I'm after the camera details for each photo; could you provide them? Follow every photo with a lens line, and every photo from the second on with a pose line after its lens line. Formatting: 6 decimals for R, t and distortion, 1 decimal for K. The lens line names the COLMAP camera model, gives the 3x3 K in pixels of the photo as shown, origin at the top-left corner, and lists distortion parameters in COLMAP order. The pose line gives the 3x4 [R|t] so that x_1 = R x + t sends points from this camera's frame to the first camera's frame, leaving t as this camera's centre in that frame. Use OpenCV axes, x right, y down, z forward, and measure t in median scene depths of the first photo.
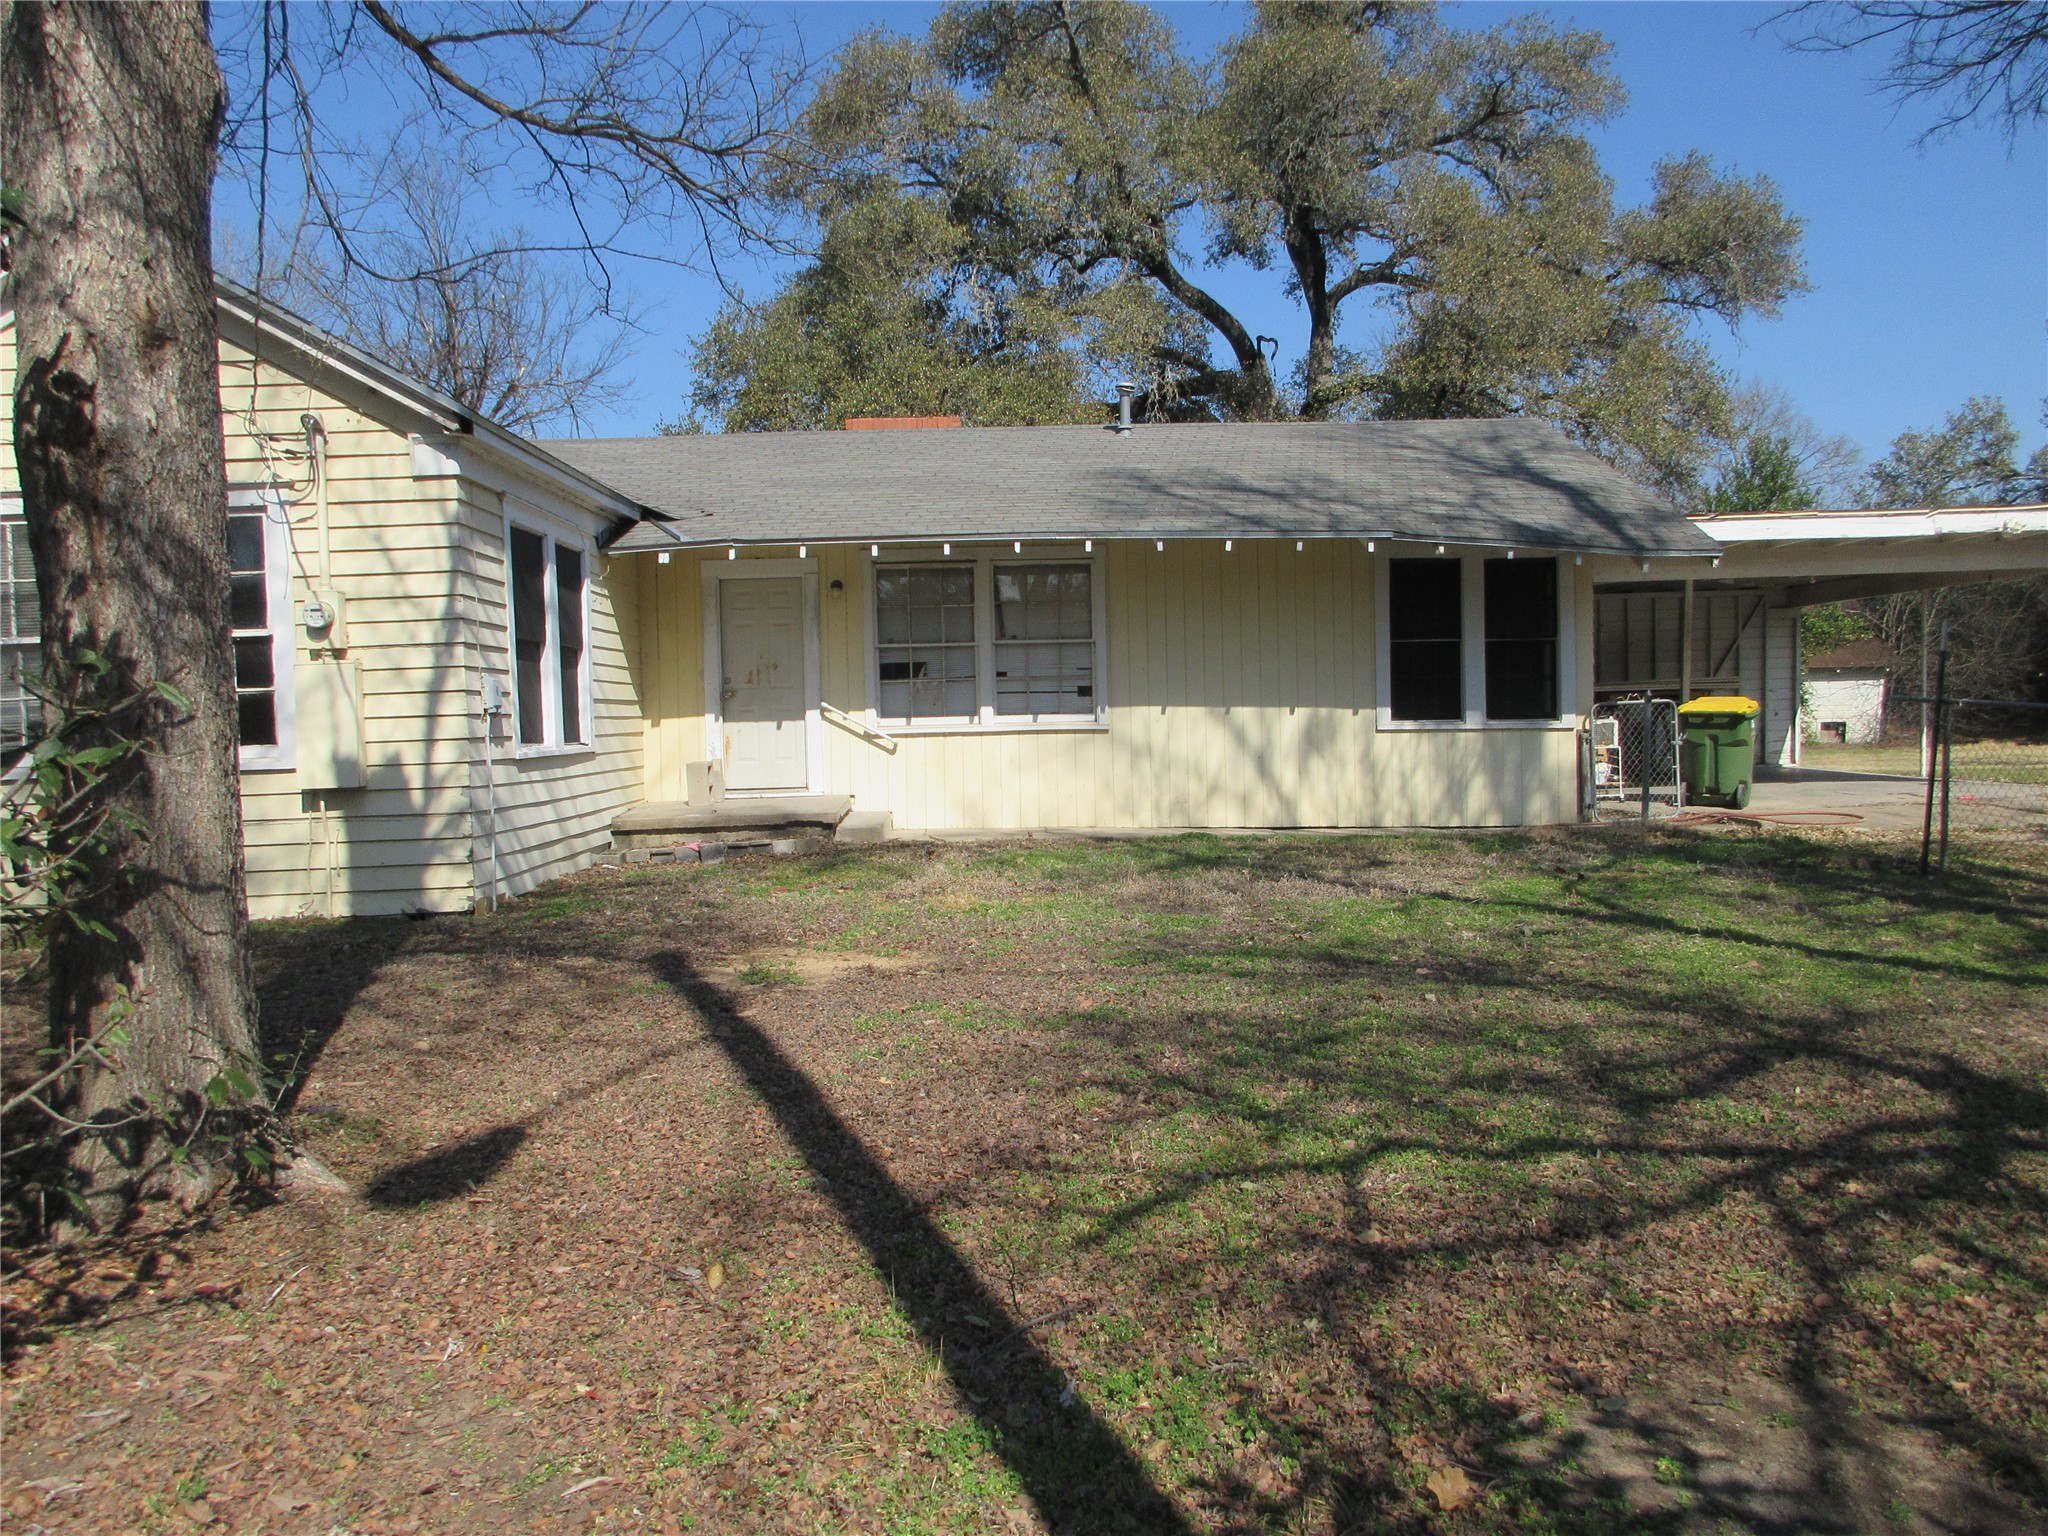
lens RADIAL K [[1499.8, 0, 1024.0], [0, 1499.8, 768.0], [0, 0, 1]] dist [-0.002619, -0.005001]
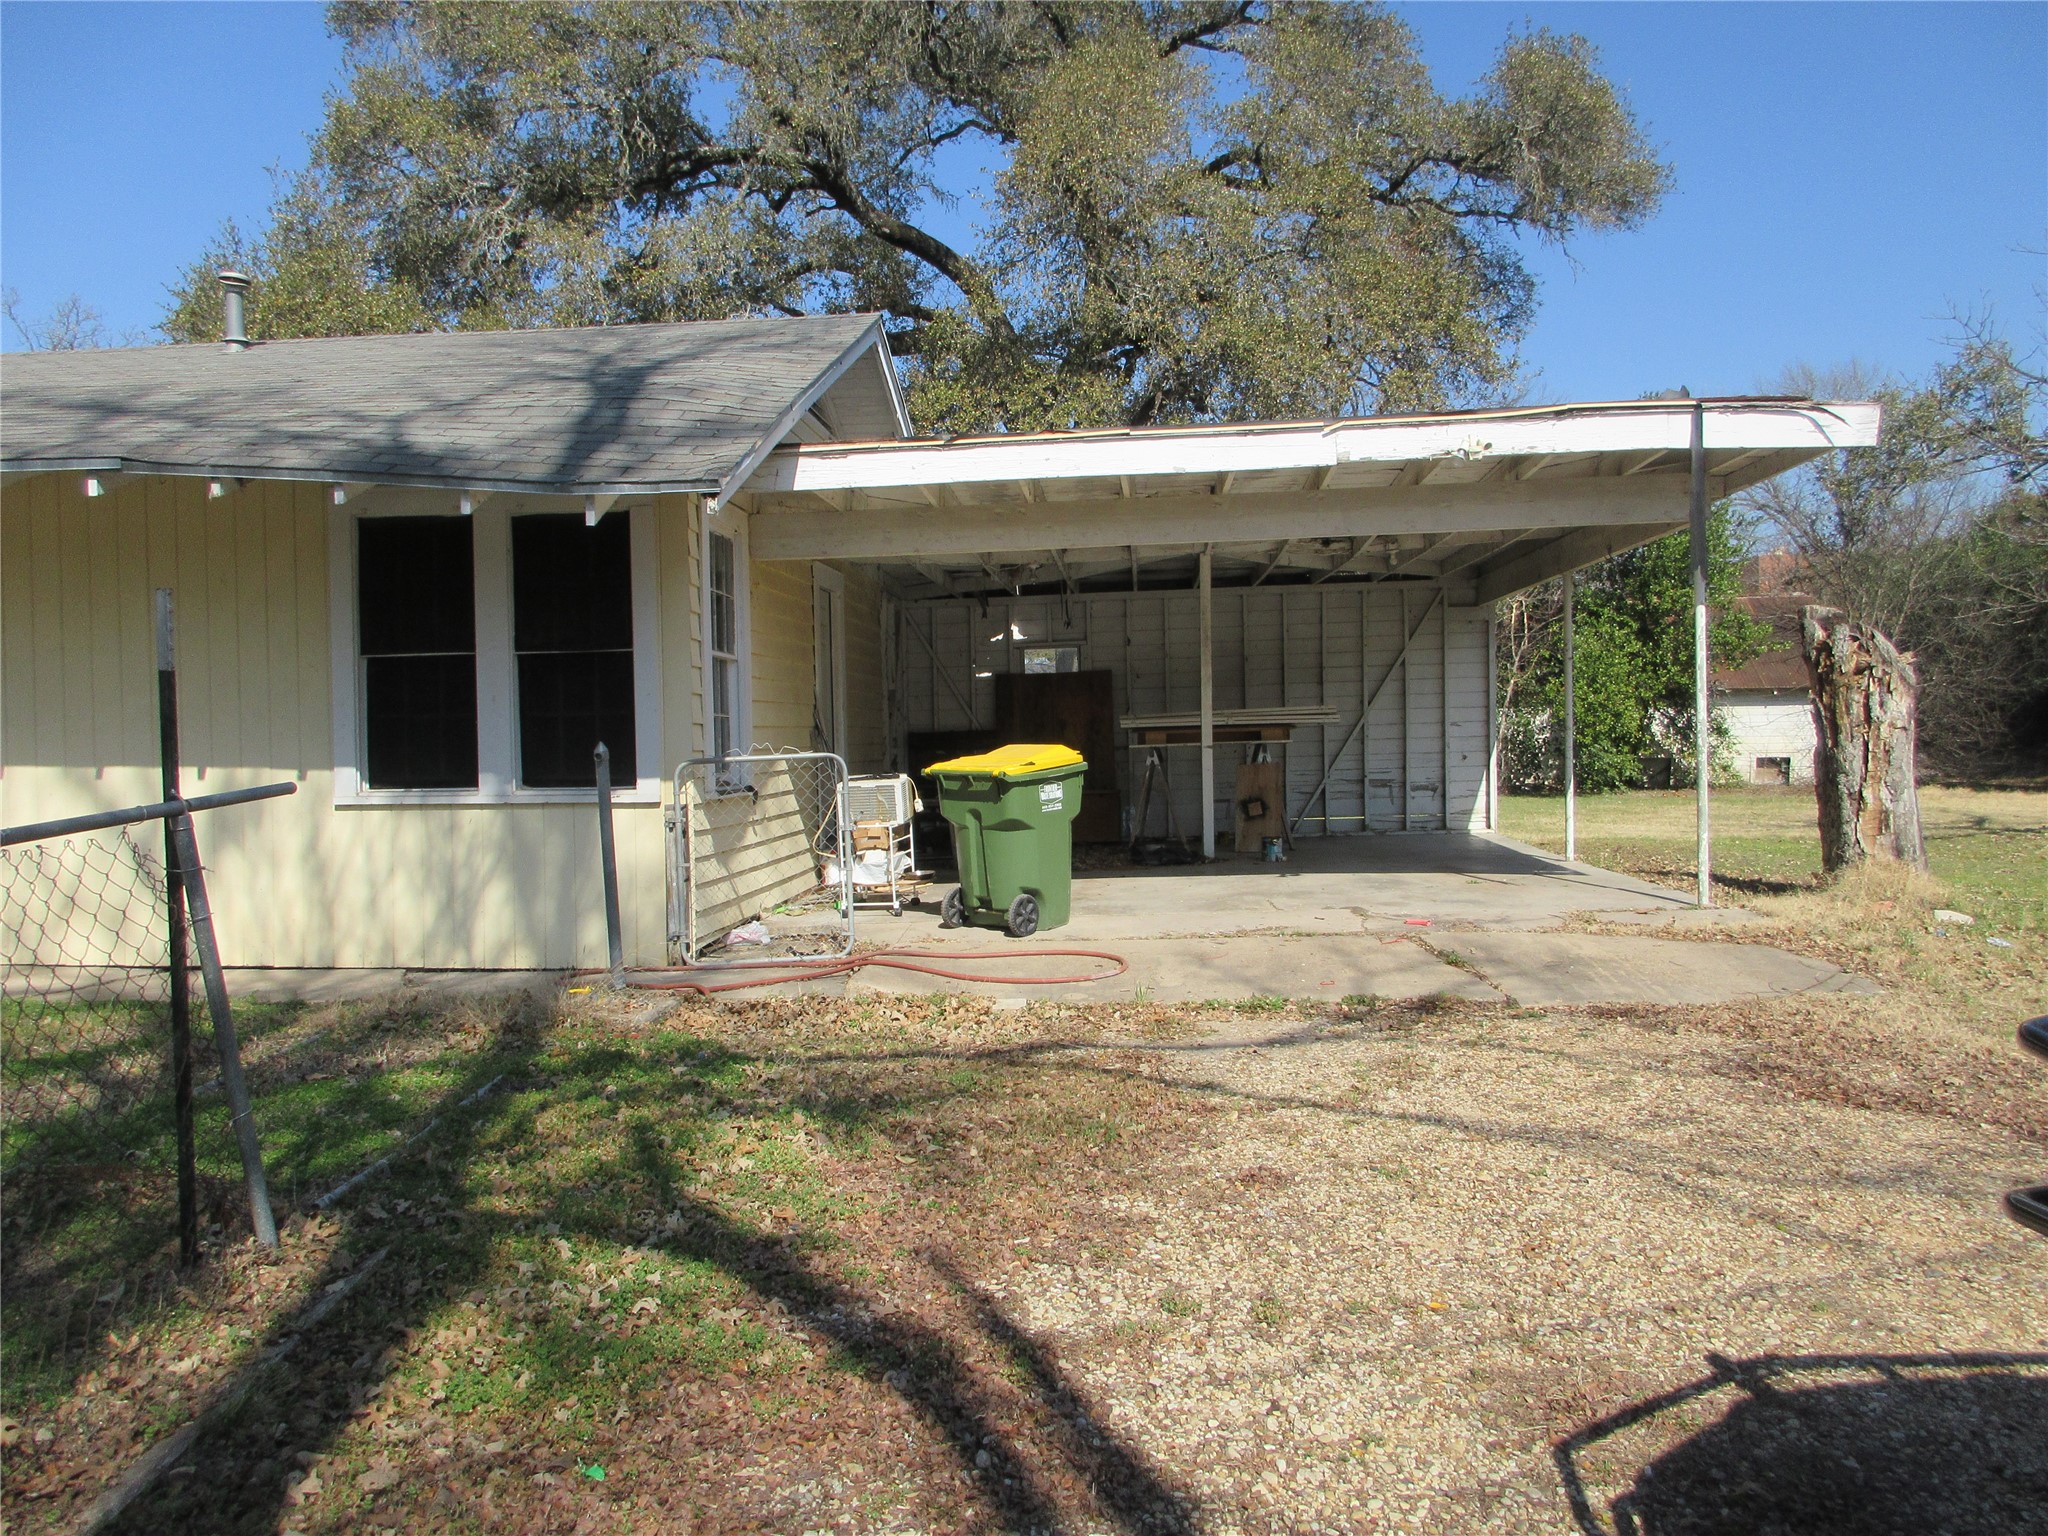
lens RADIAL K [[1499.8, 0, 1024.0], [0, 1499.8, 768.0], [0, 0, 1]] dist [-0.002619, -0.005001]
pose [[0.994480, -0.000294, -0.104925, 0.568776], [-0.001293, 0.999886, -0.015055, -0.031303], [0.104917, 0.015108, 0.994366, 0.434693]]
